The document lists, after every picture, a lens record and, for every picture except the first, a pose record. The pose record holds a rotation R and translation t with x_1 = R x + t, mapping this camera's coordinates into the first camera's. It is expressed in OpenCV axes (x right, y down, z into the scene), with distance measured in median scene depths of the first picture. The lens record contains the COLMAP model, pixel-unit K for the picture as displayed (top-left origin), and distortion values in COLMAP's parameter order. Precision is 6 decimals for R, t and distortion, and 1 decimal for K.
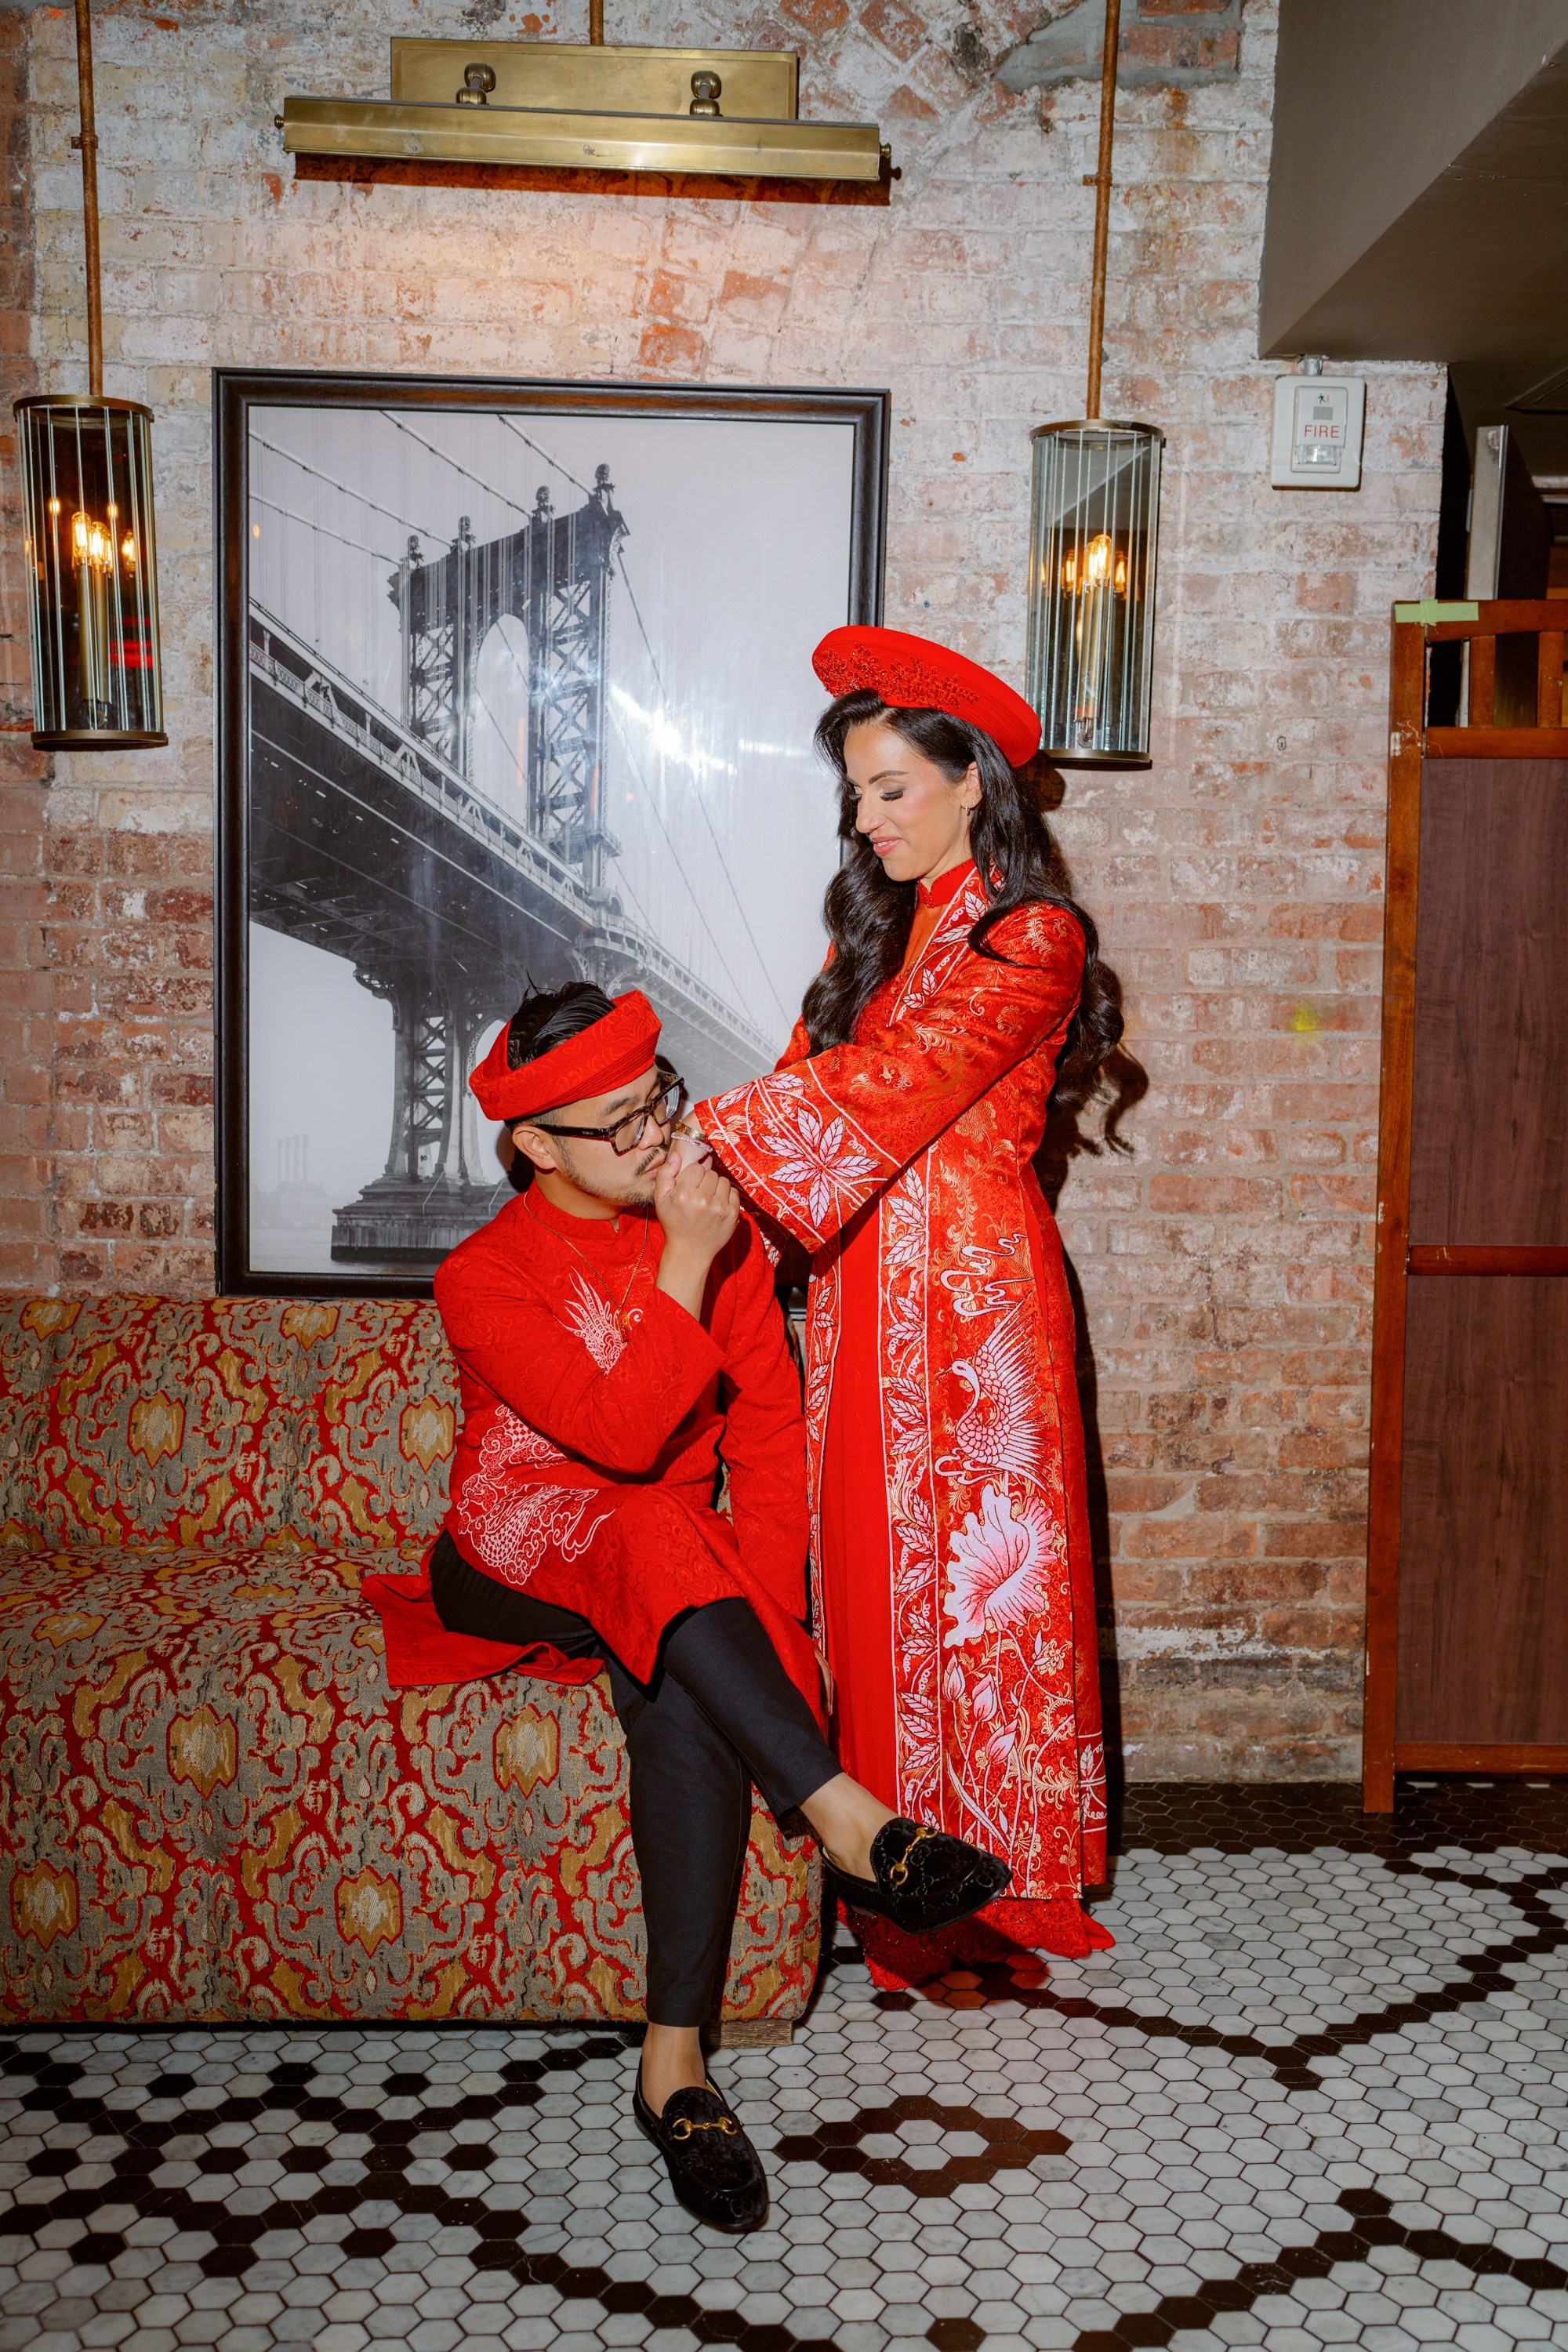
lens RADIAL K [[2312.2, 0, 770.3], [0, 2312.2, 1157.8], [0, 0, 1]] dist [0.011447, 0.000000]
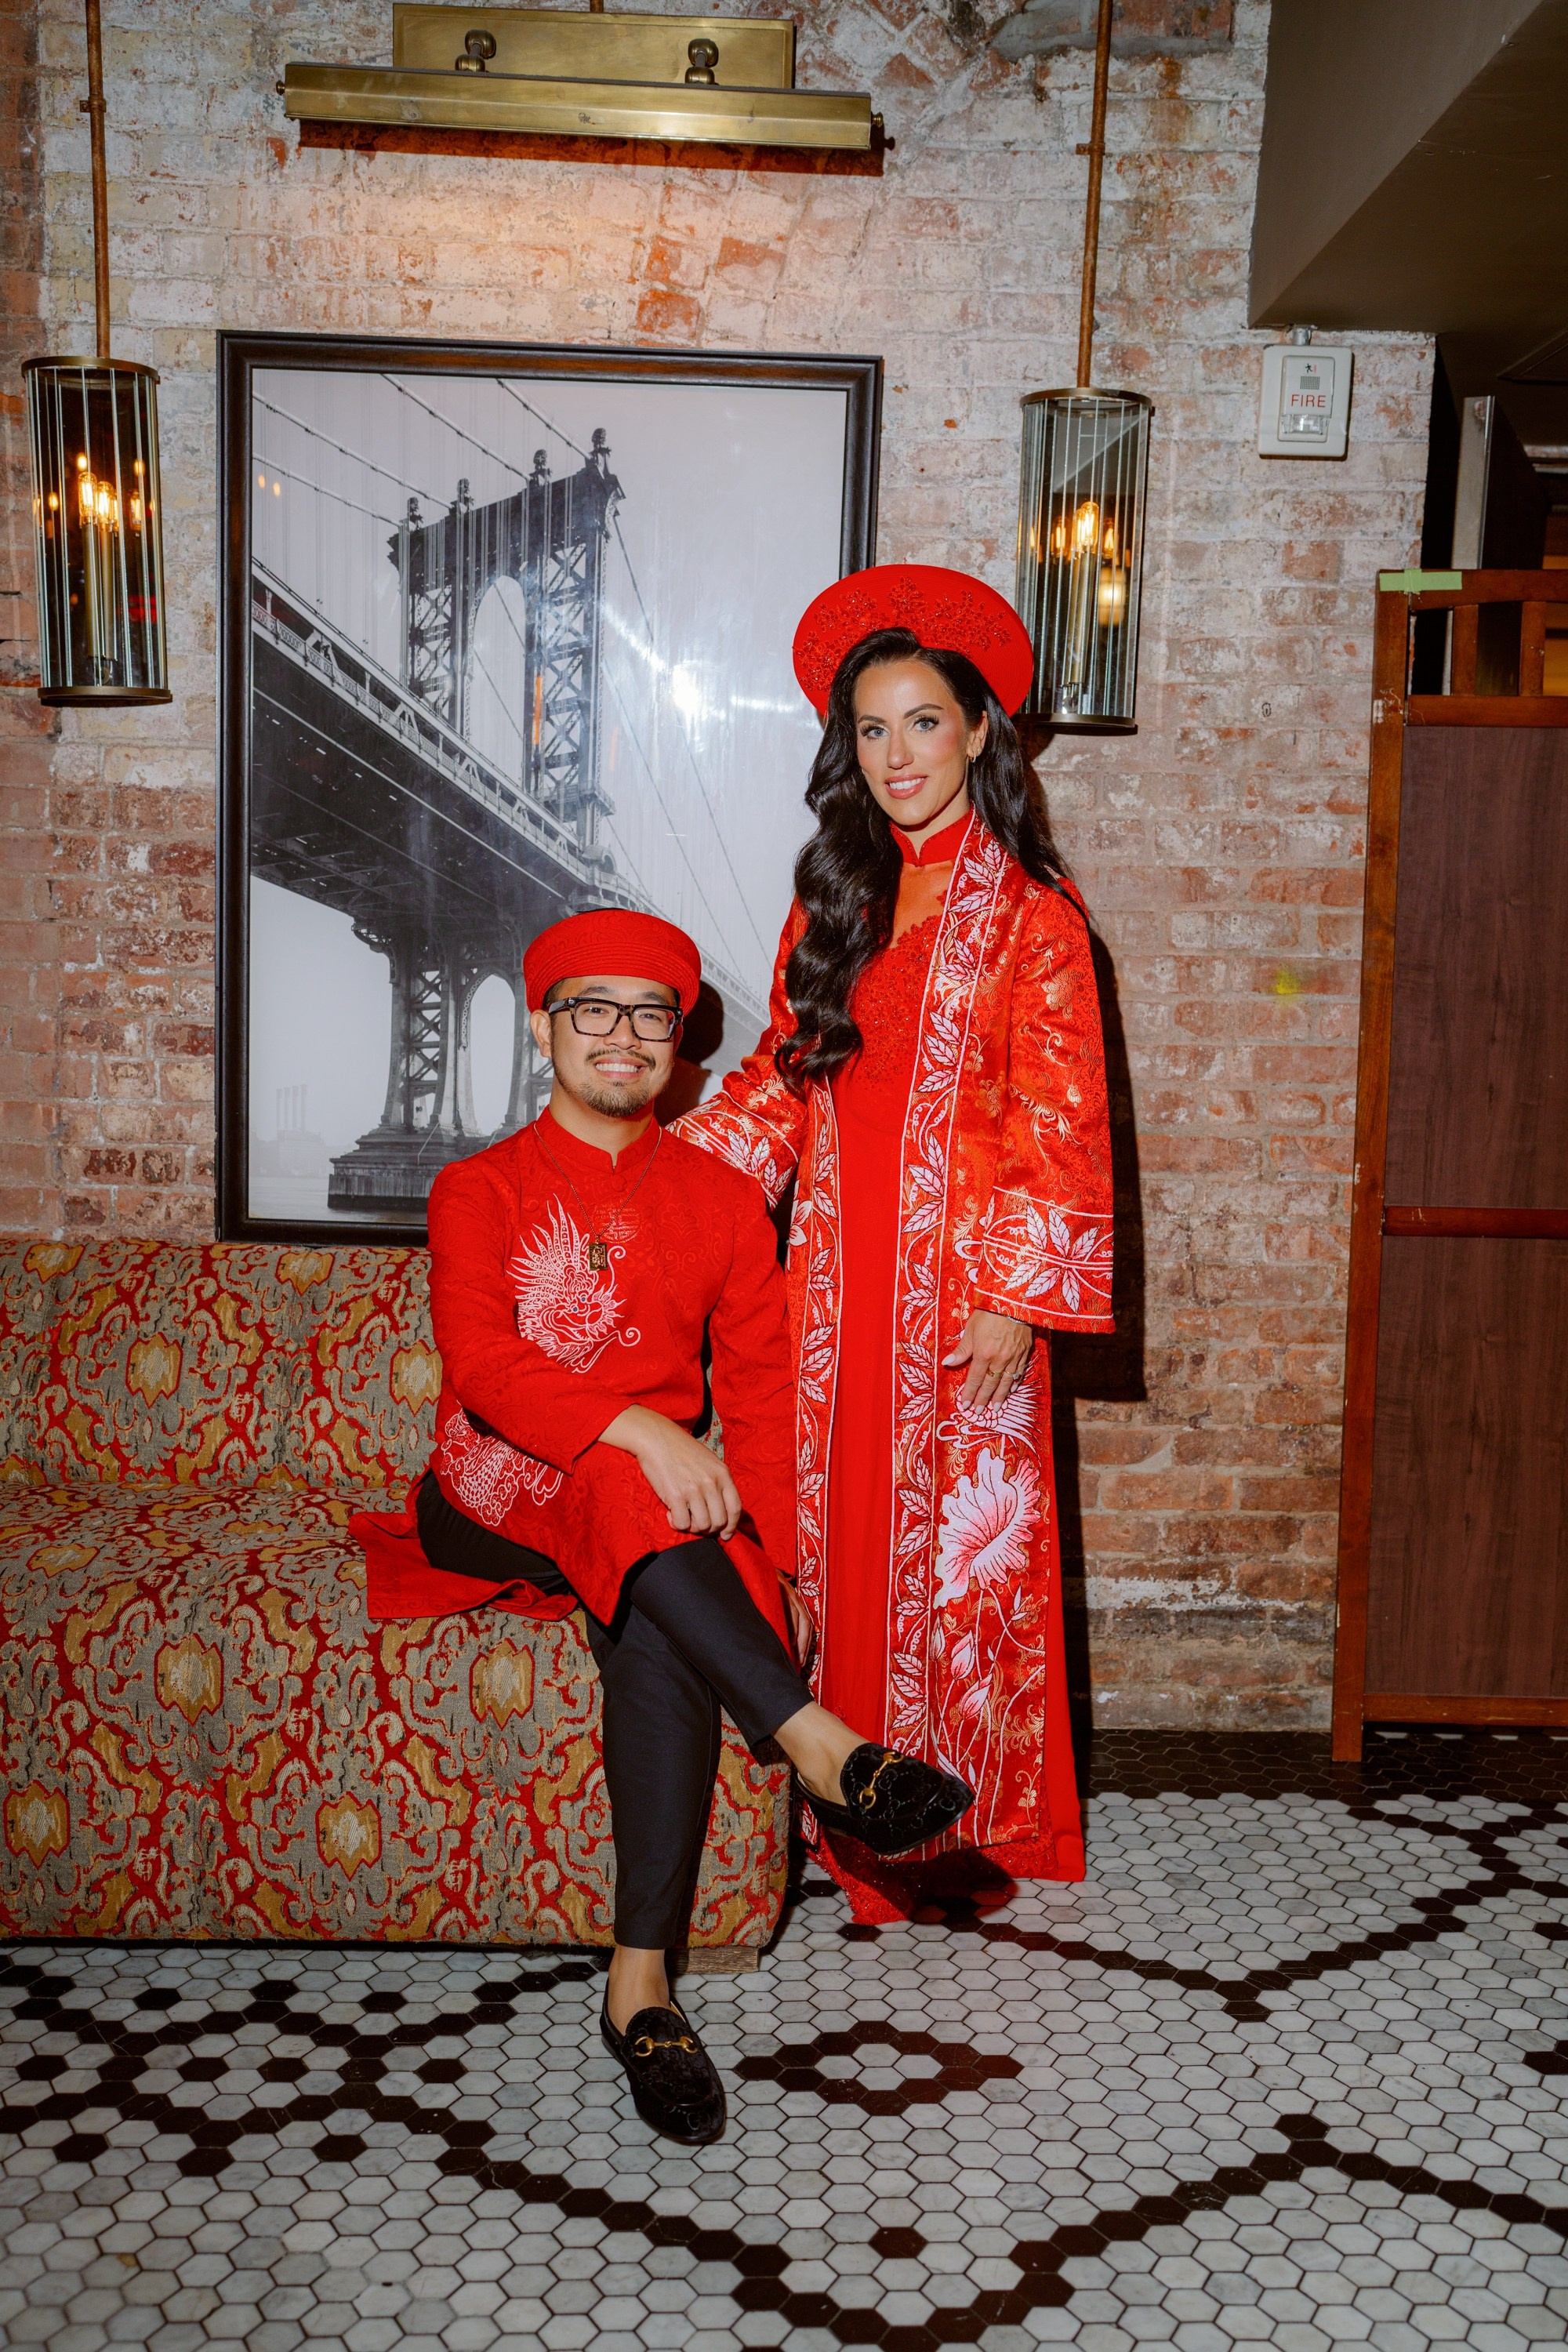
lens RADIAL K [[2312.2, 0, 765.6], [0, 2312.2, 1159.9], [0, 0, 1]] dist [0.011447, 0.000000]
pose [[0.999821, 0.011551, -0.014967, 0.019418], [-0.011293, 0.999788, 0.017195, 0.003104], [0.015163, -0.017023, 0.999740, -0.020090]]
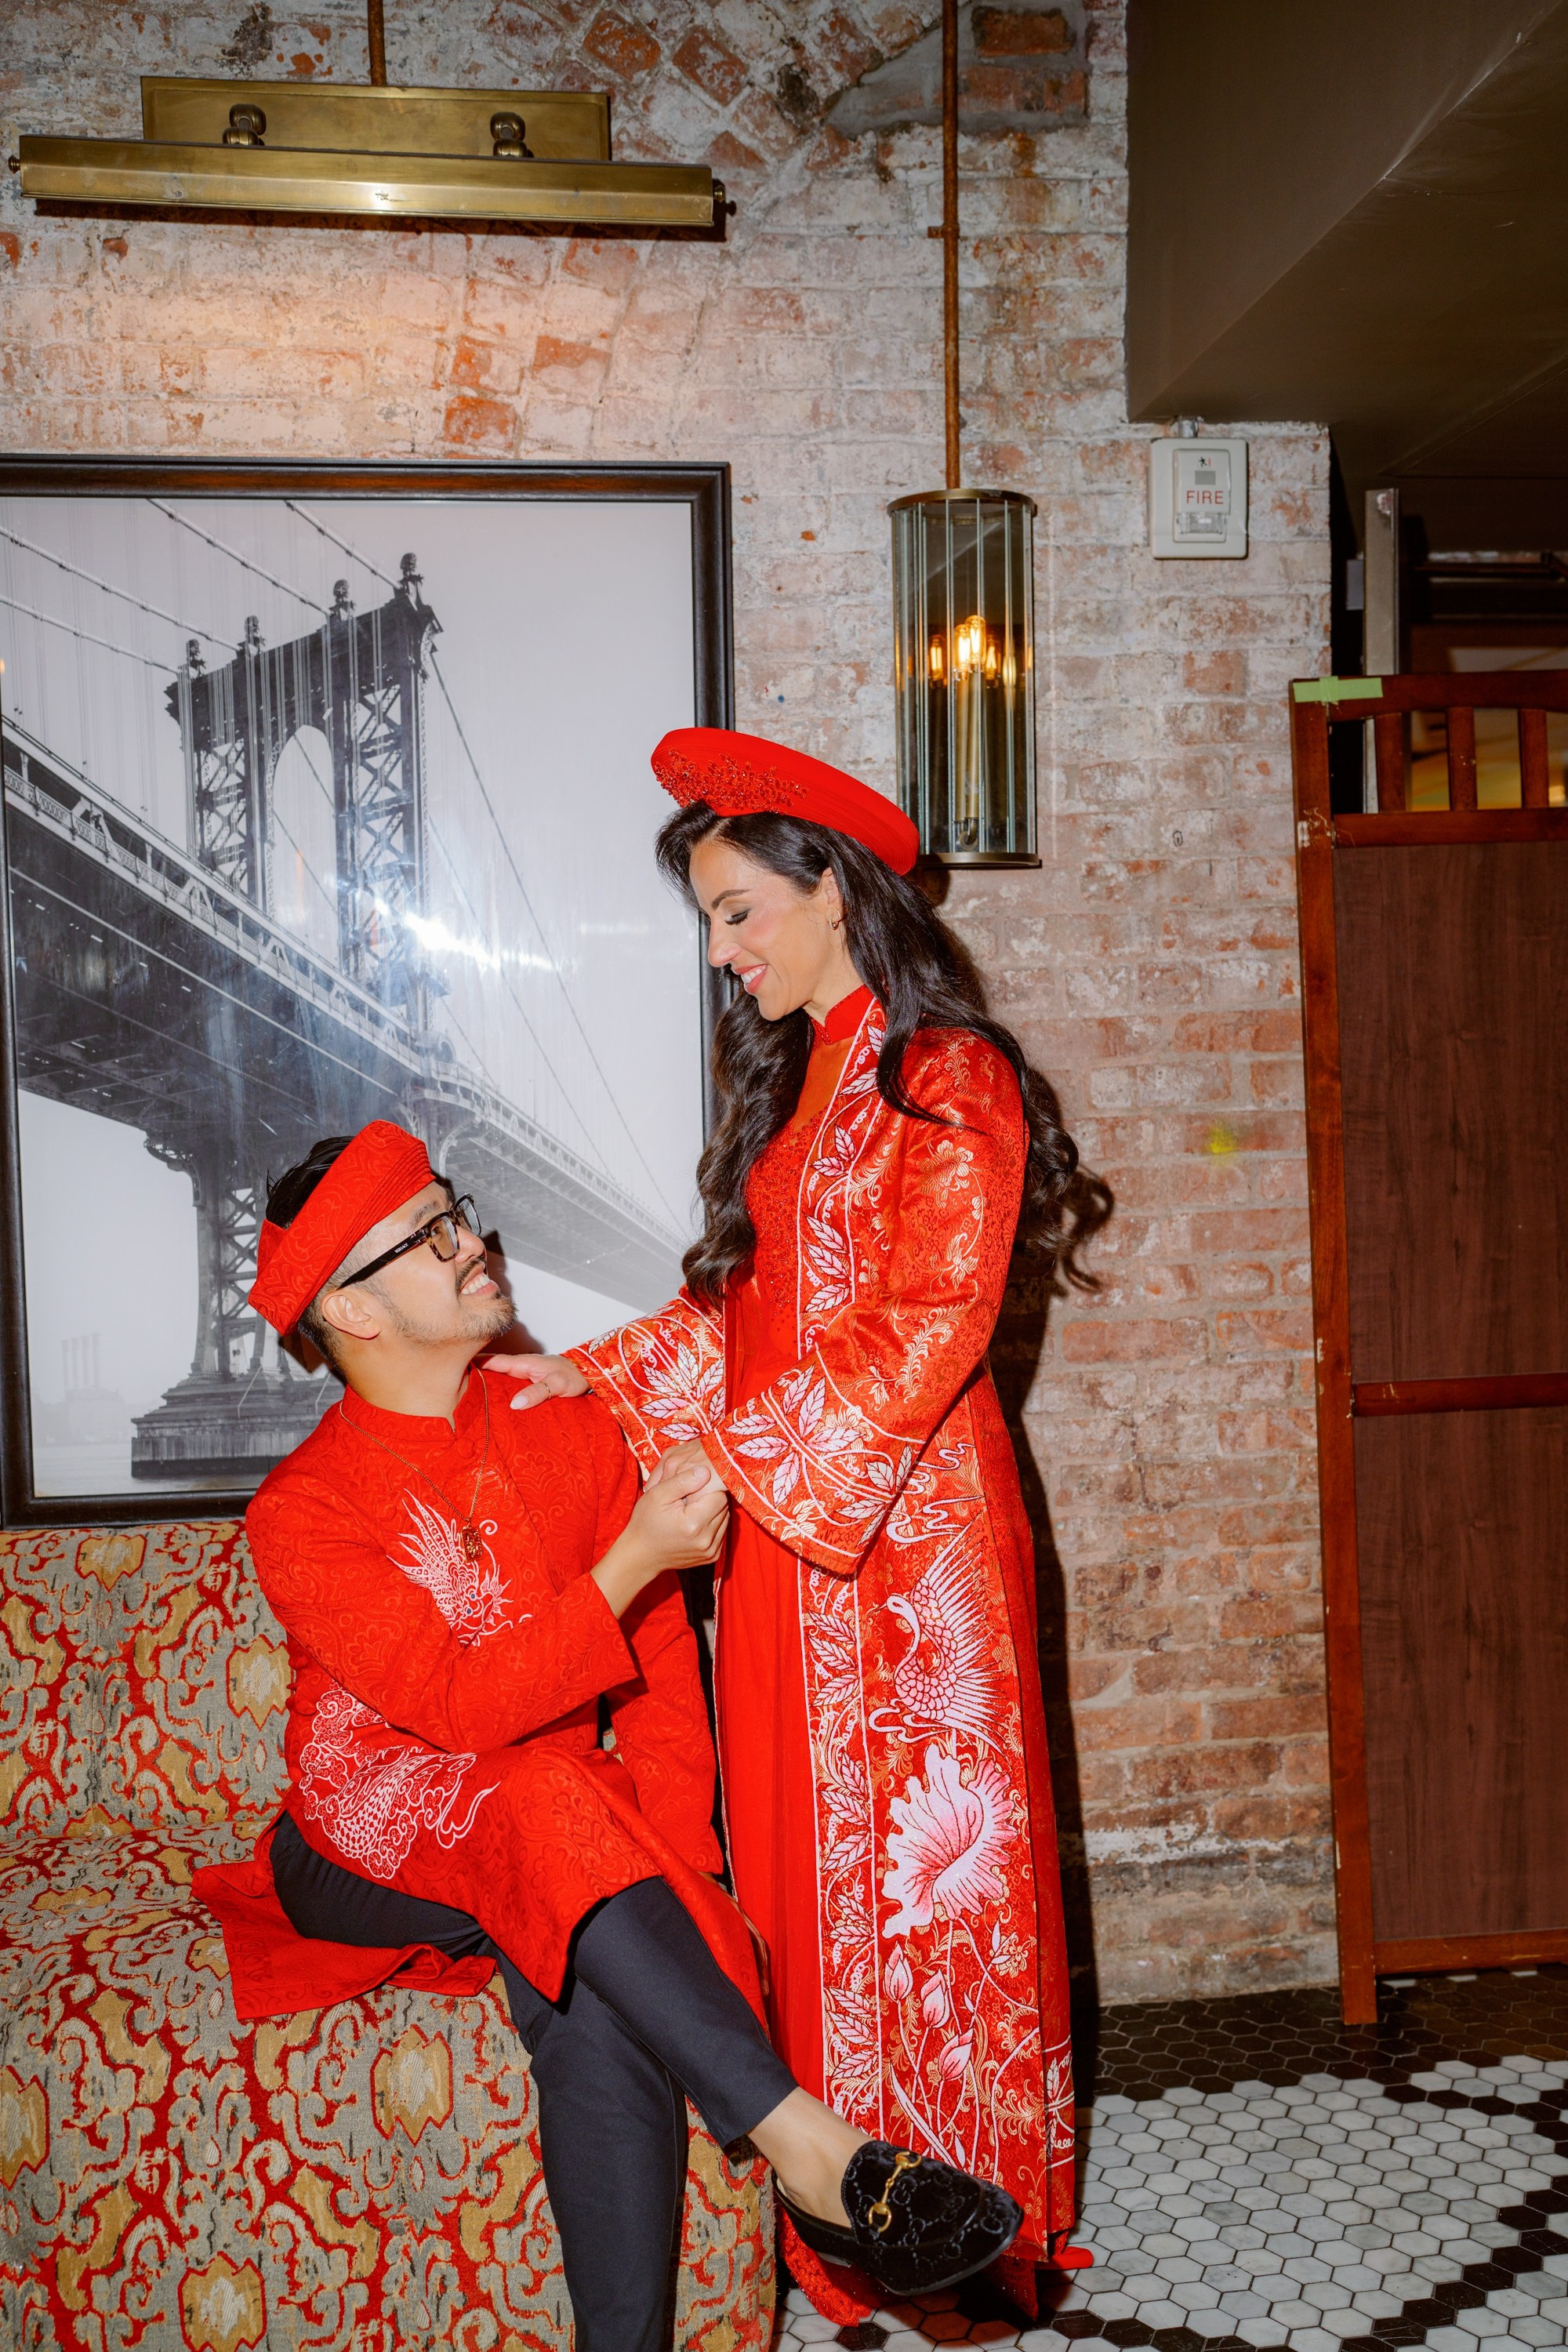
lens RADIAL K [[2312.2, 0, 783.6], [0, 2312.2, 1166.2], [0, 0, 1]] dist [0.011447, 0.000000]
pose [[0.993400, -0.052213, 0.102124, -0.032558], [0.057245, 0.997254, -0.046979, -0.017498], [-0.099391, 0.052516, 0.993662, 0.122238]]
